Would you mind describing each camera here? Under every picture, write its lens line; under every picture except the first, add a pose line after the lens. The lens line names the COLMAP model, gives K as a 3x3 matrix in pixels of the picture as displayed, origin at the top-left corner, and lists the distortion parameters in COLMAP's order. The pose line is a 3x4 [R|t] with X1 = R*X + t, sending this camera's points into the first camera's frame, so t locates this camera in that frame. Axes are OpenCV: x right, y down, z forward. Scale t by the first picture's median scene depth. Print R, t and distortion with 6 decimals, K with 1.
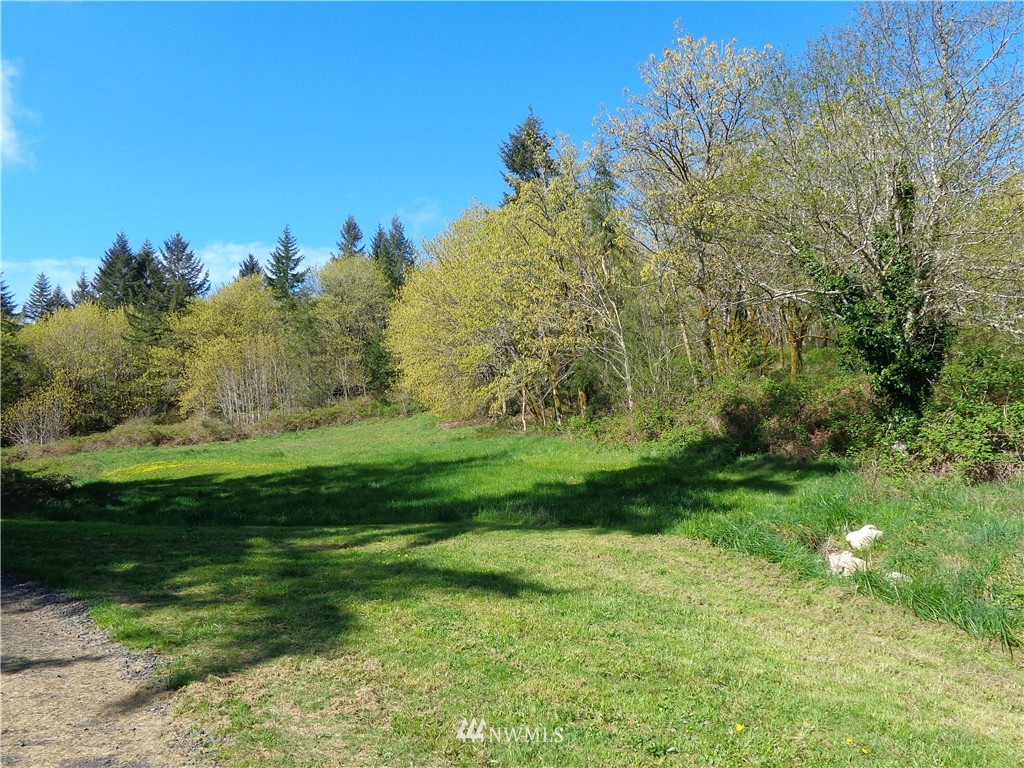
lens RADIAL K [[766.0, 0, 512.0], [0, 766.0, 384.0], [0, 0, 1]] dist [-0.002251, 0.006198]
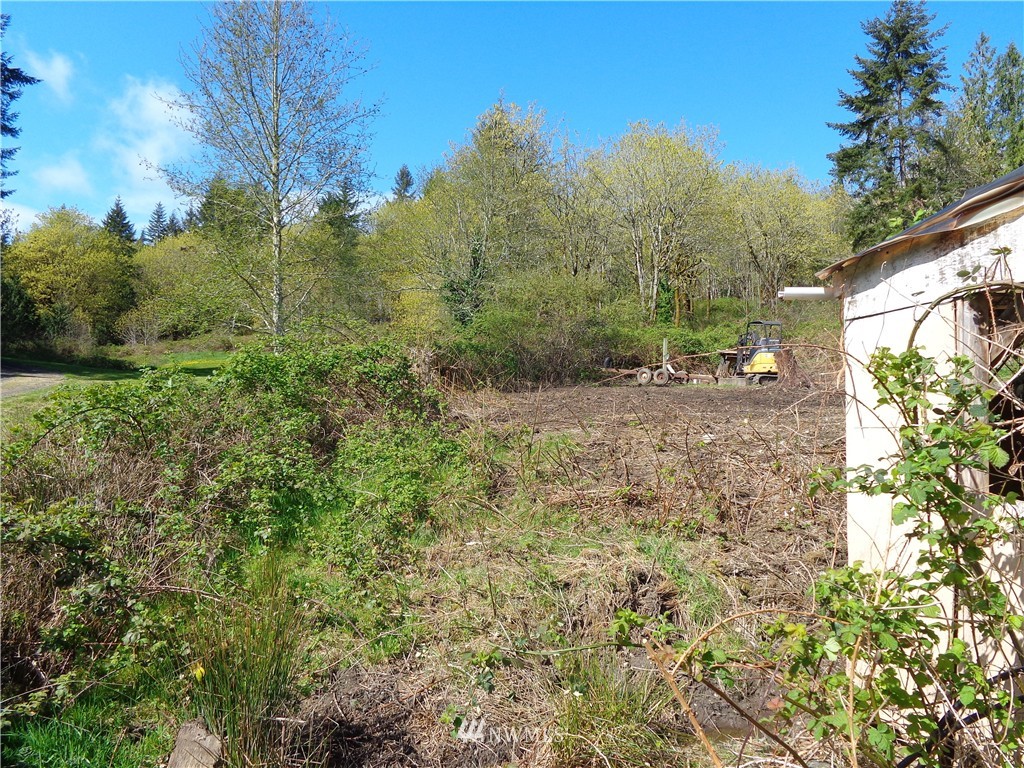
lens RADIAL K [[754.5, 0, 512.0], [0, 754.5, 384.0], [0, 0, 1]] dist [0.000555, 0.002086]
pose [[0.989804, 0.066953, -0.125717, 0.151287], [-0.055138, 0.993928, 0.095223, -0.011012], [0.131329, -0.087320, 0.987486, -0.171821]]
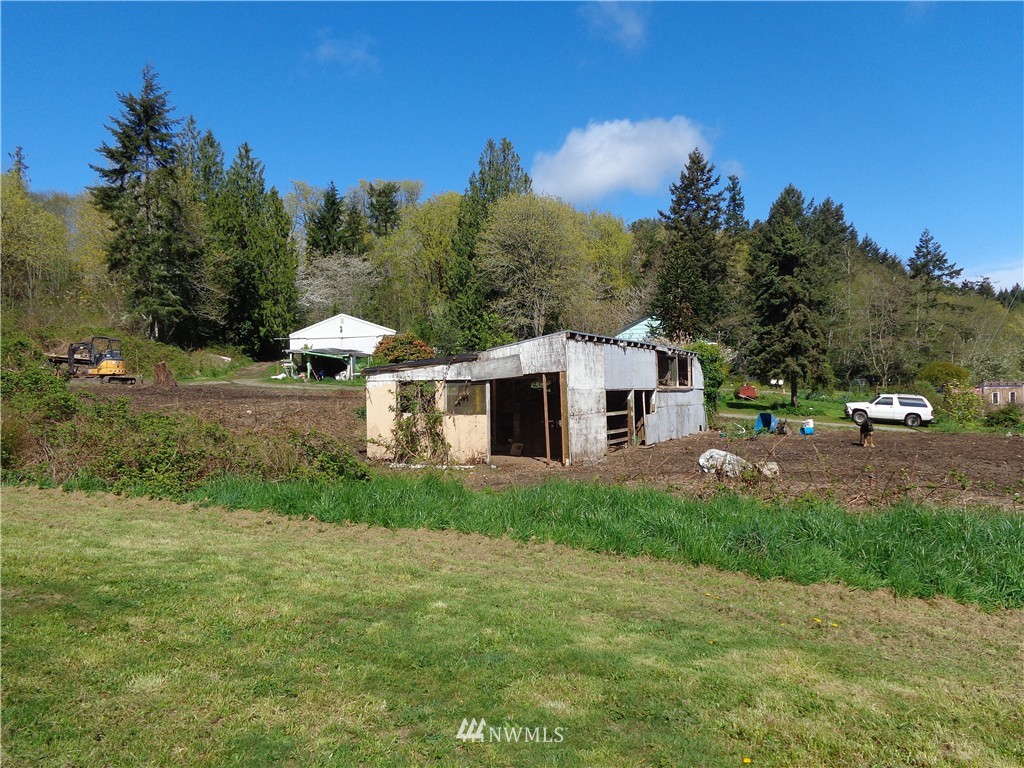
lens RADIAL K [[766.0, 0, 512.0], [0, 766.0, 384.0], [0, 0, 1]] dist [-0.002251, 0.006198]
pose [[0.602974, 0.071314, 0.794567, 0.027245], [-0.124818, 0.992163, 0.005673, -0.016703], [-0.787936, -0.102597, 0.607150, -0.280137]]
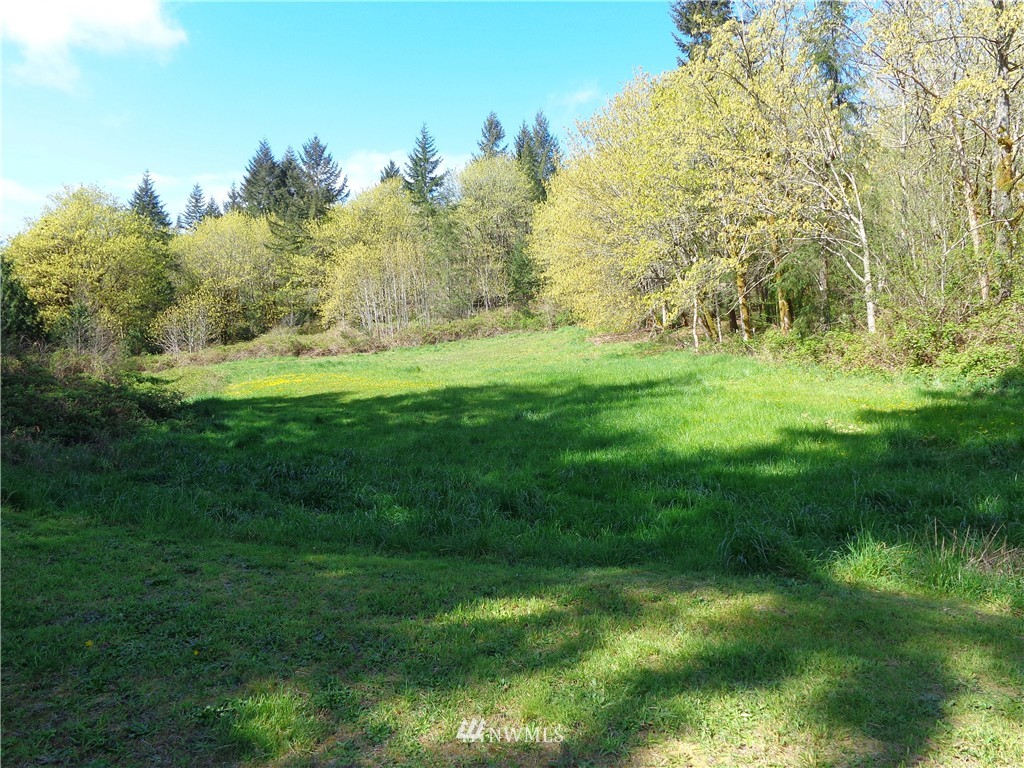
lens RADIAL K [[764.9, 0, 512.0], [0, 764.9, 384.0], [0, 0, 1]] dist [0.012878, 0.001485]
pose [[0.984281, 0.025826, -0.174712, -0.019975], [-0.006267, 0.993735, 0.111587, 0.004559], [0.176499, -0.108738, 0.978276, 0.077188]]
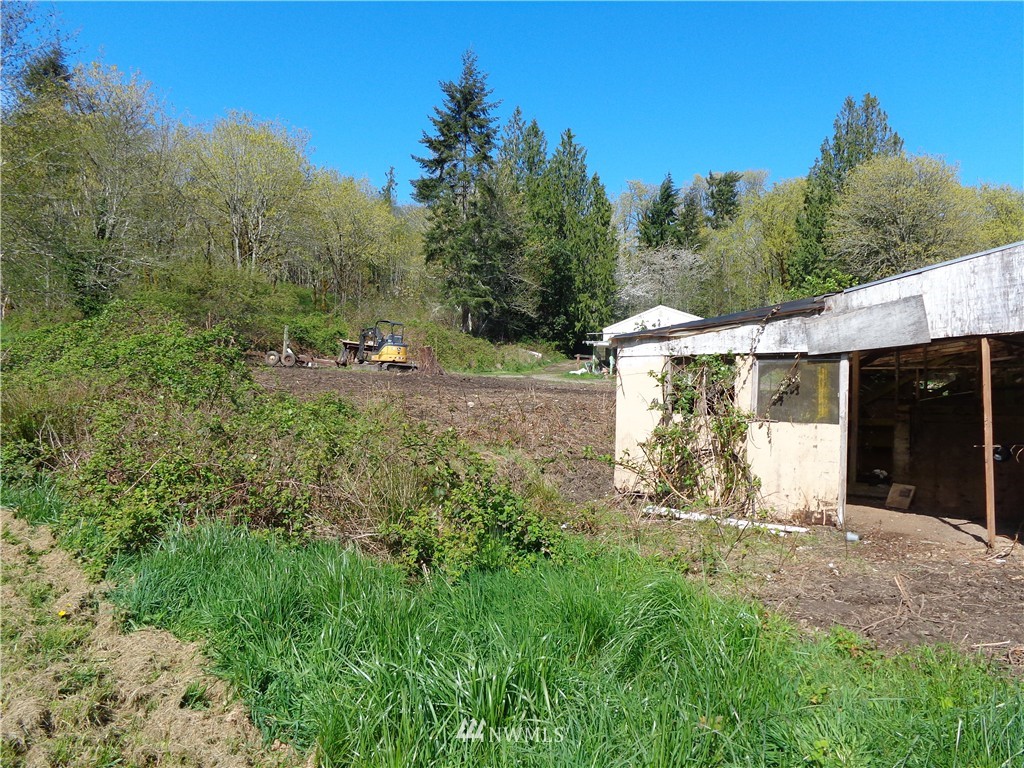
lens RADIAL K [[760.9, 0, 512.0], [0, 760.9, 384.0], [0, 0, 1]] dist [-0.016955, -0.000417]
pose [[0.878634, 0.102552, 0.466353, 0.096017], [-0.145022, 0.987842, 0.056000, -0.011595], [-0.454941, -0.116835, 0.882824, -0.223672]]
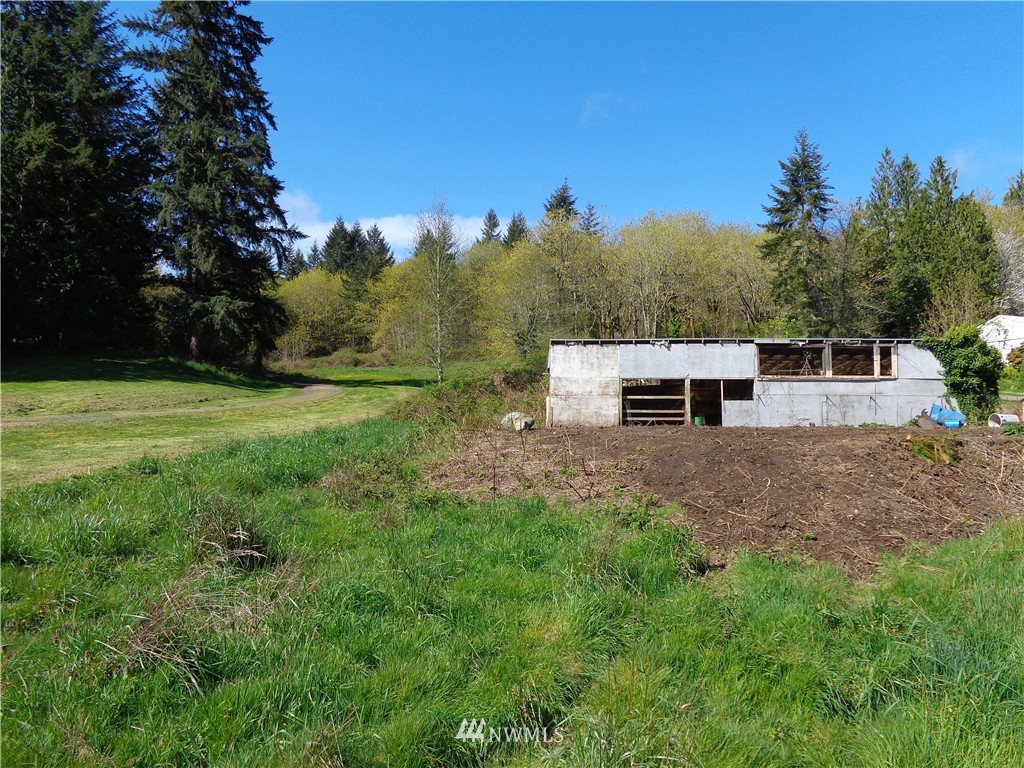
lens RADIAL K [[755.2, 0, 512.3], [0, 755.2, 365.5], [0, 0, 1]] dist [0.004201, 0.001211]
pose [[0.969162, 0.056956, -0.239752, 0.224863], [-0.042491, 0.996975, 0.065084, -0.036905], [0.242733, -0.052889, 0.968650, -0.440277]]
